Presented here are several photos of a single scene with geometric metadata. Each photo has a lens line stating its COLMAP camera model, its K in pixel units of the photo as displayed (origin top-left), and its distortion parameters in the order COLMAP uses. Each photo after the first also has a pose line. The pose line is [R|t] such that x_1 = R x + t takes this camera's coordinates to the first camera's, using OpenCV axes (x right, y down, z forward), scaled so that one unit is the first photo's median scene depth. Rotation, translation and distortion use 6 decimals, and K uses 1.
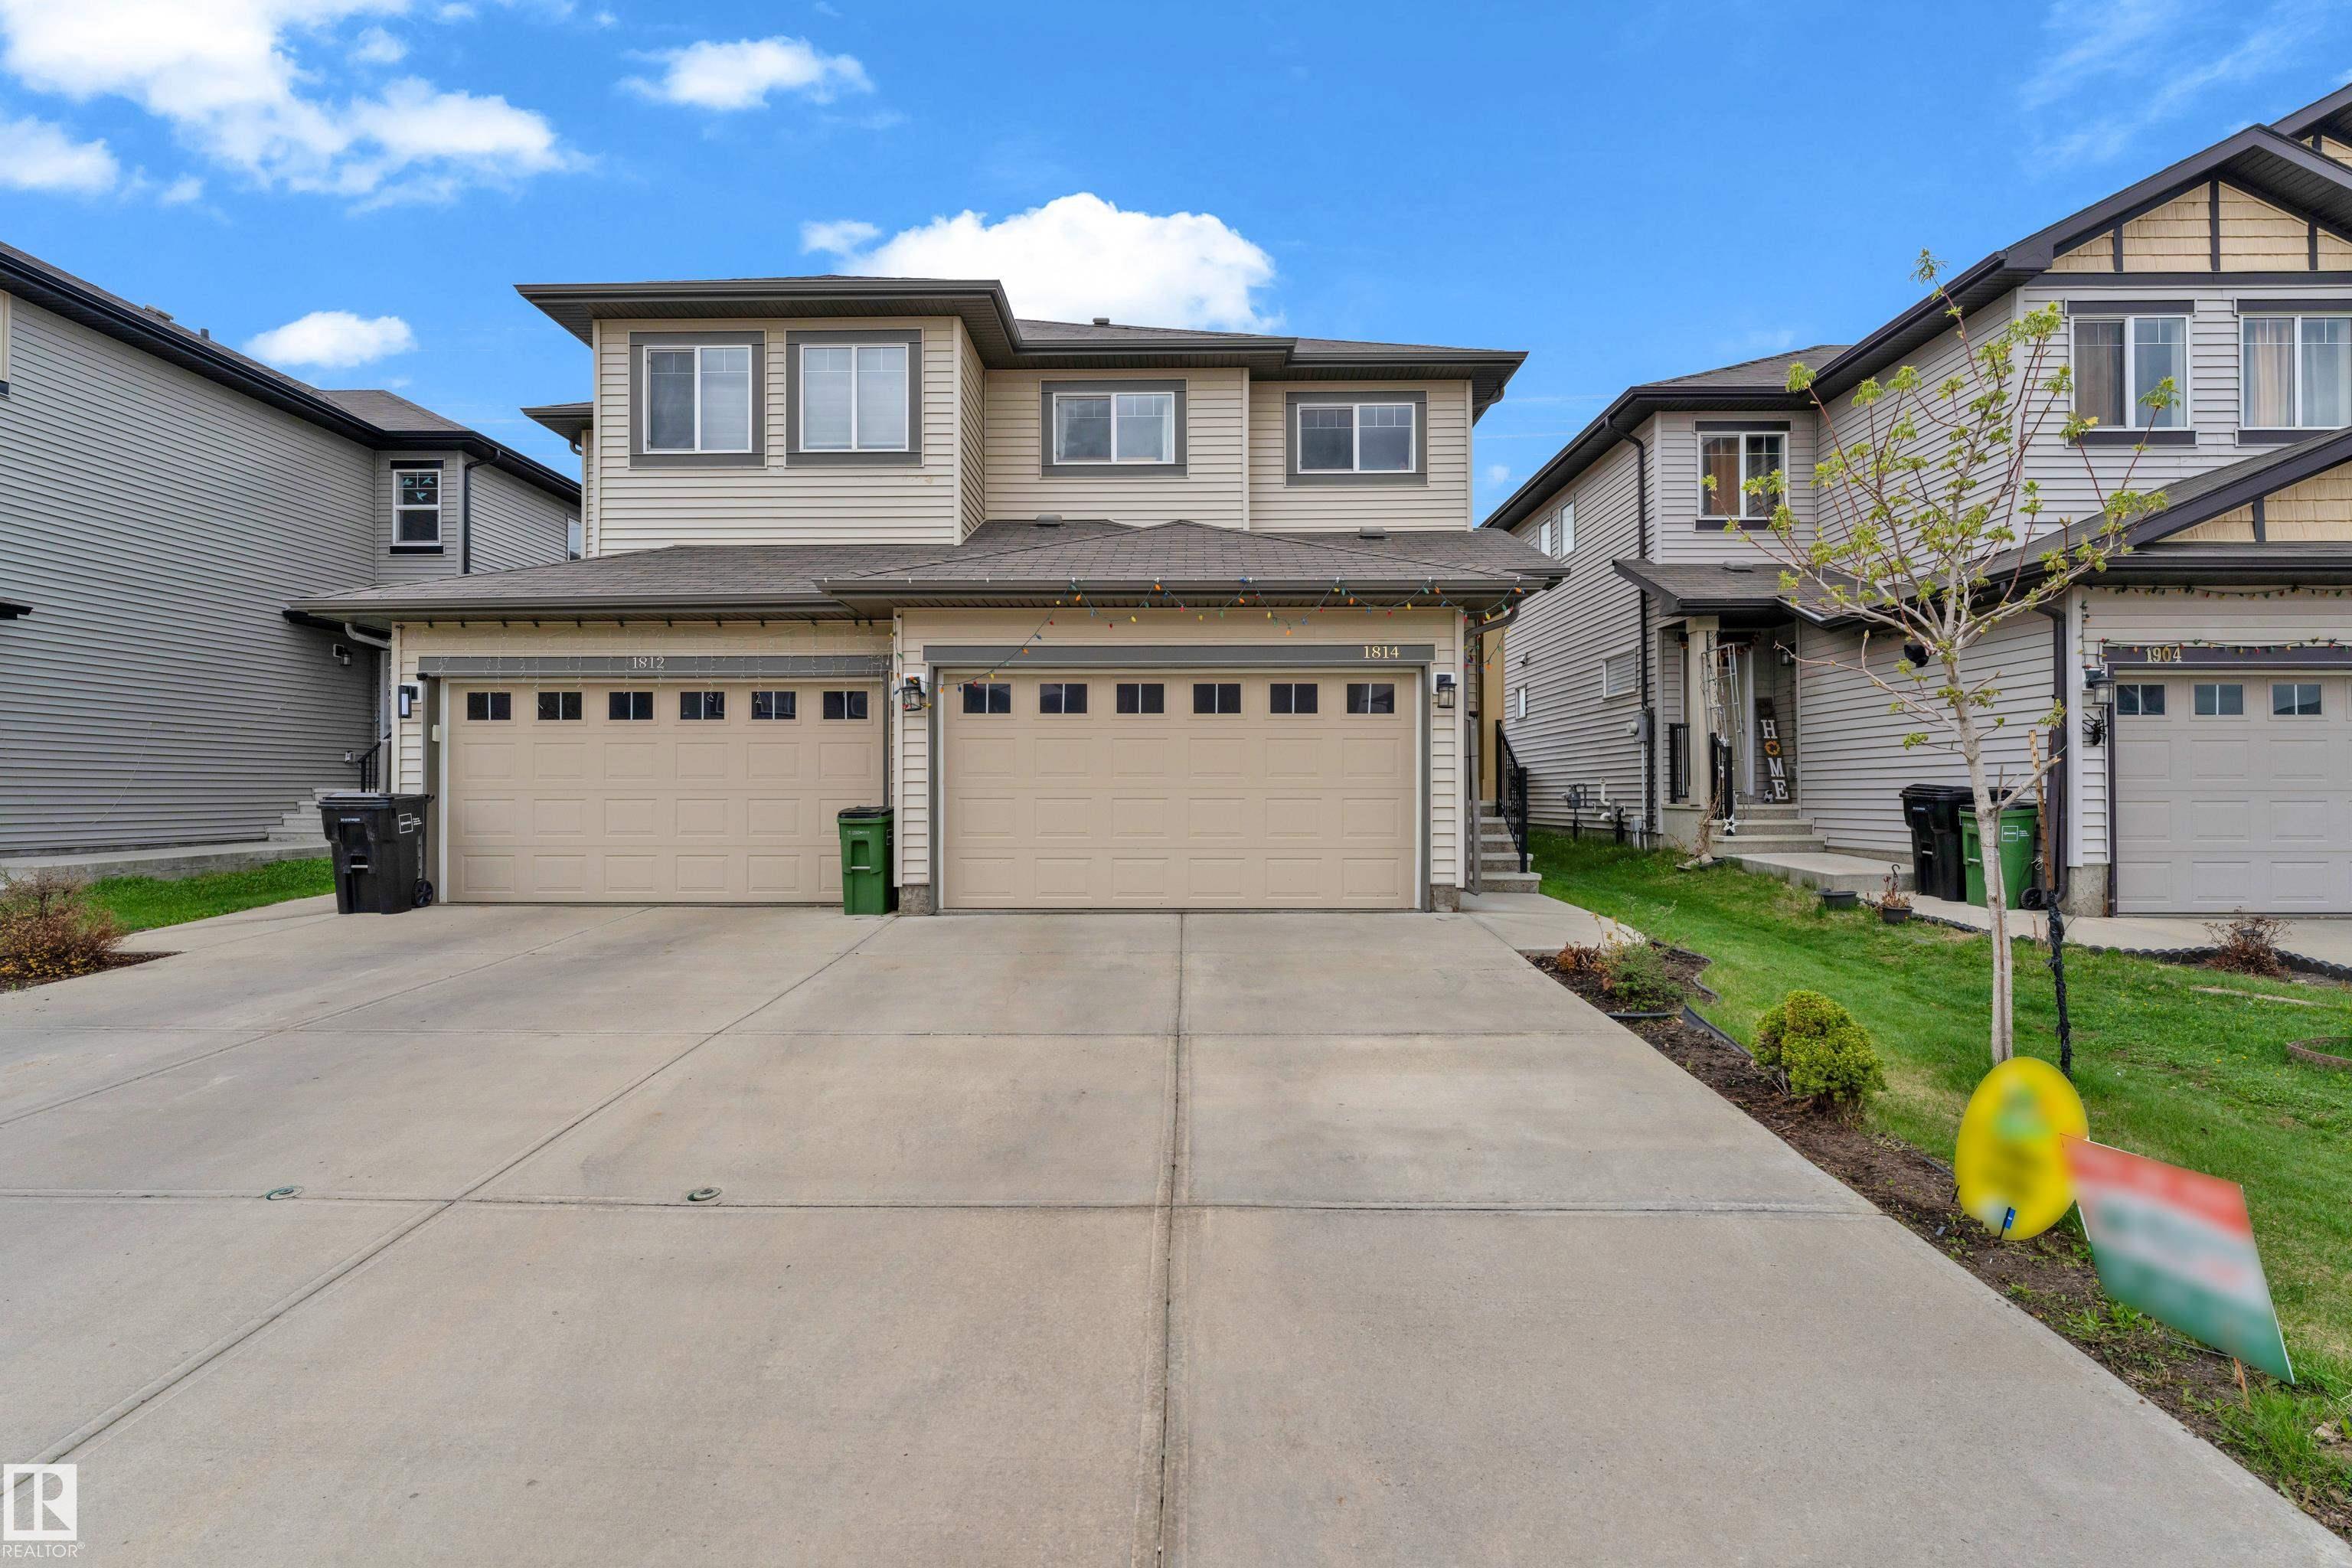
lens RADIAL K [[1089.2, 0, 1170.7], [0, 1089.2, 783.0], [0, 0, 1]] dist [0.000634, 0.000789]
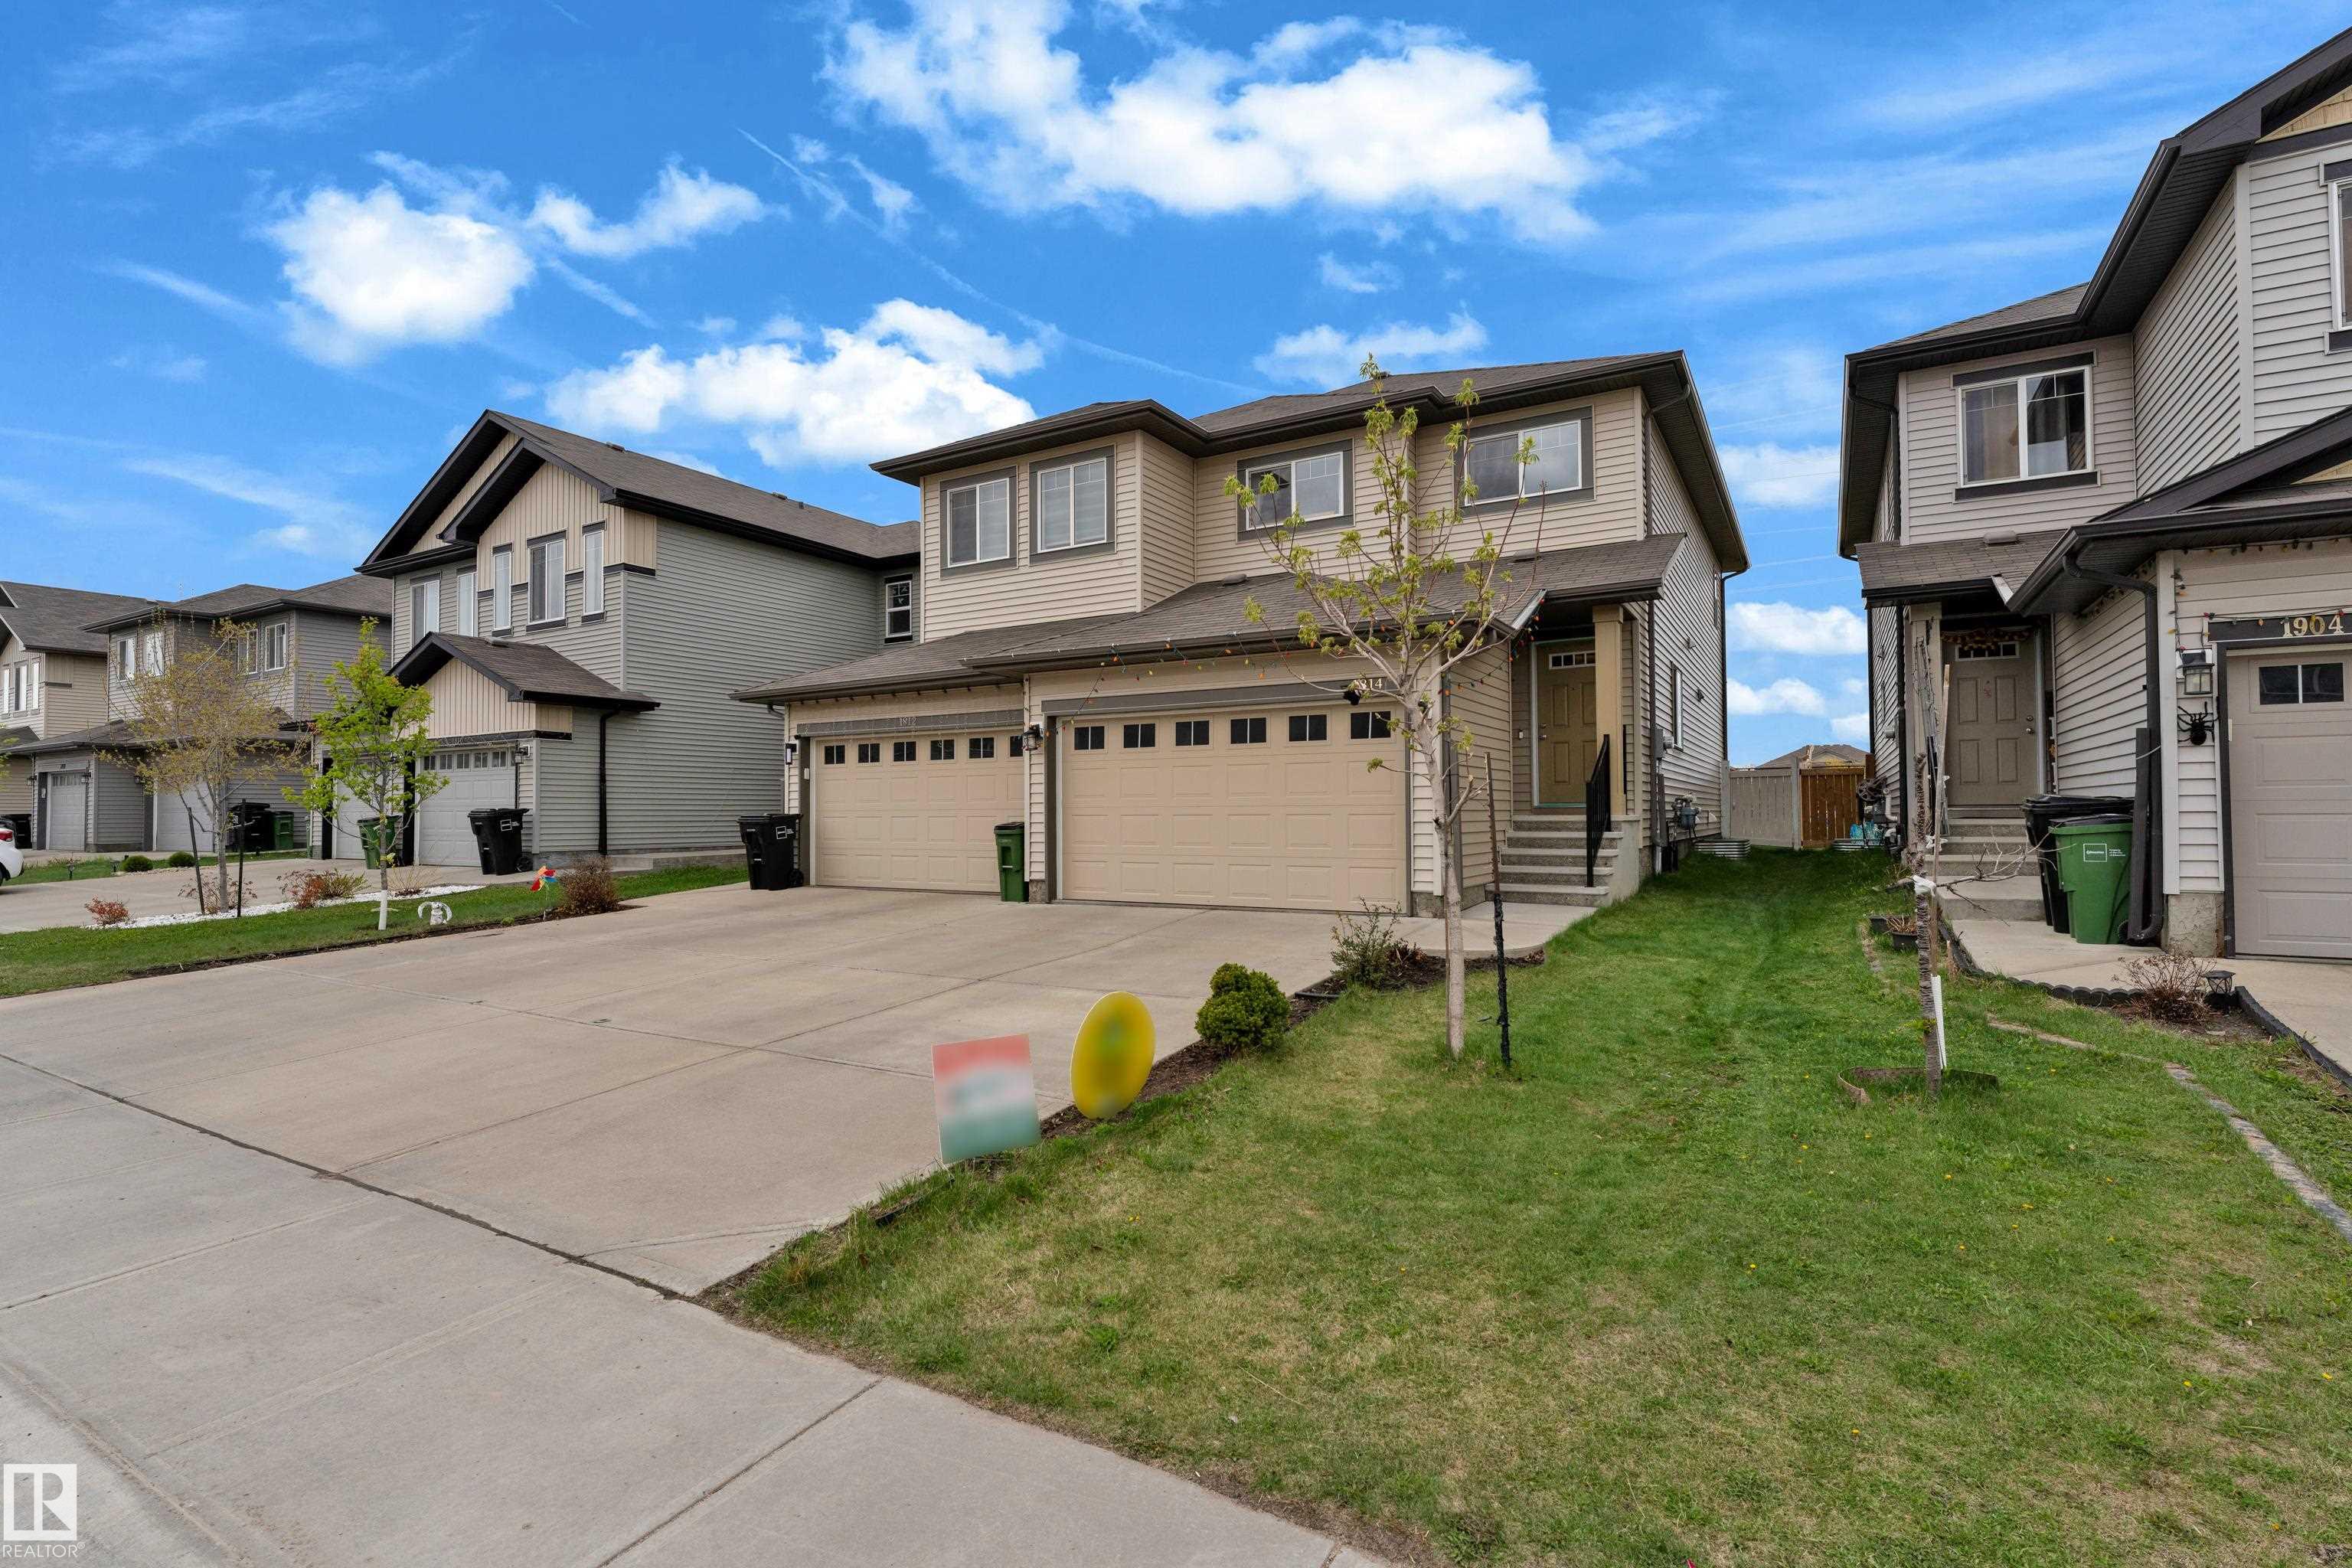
lens RADIAL K [[1089.2, 0, 1183.1], [0, 1089.2, 779.4], [0, 0, 1]] dist [0.000634, 0.000789]
pose [[0.871994, -0.019925, -0.489111, 0.530629], [0.009890, 0.999684, -0.023092, 0.002487], [0.489417, 0.015299, 0.871916, -0.067256]]
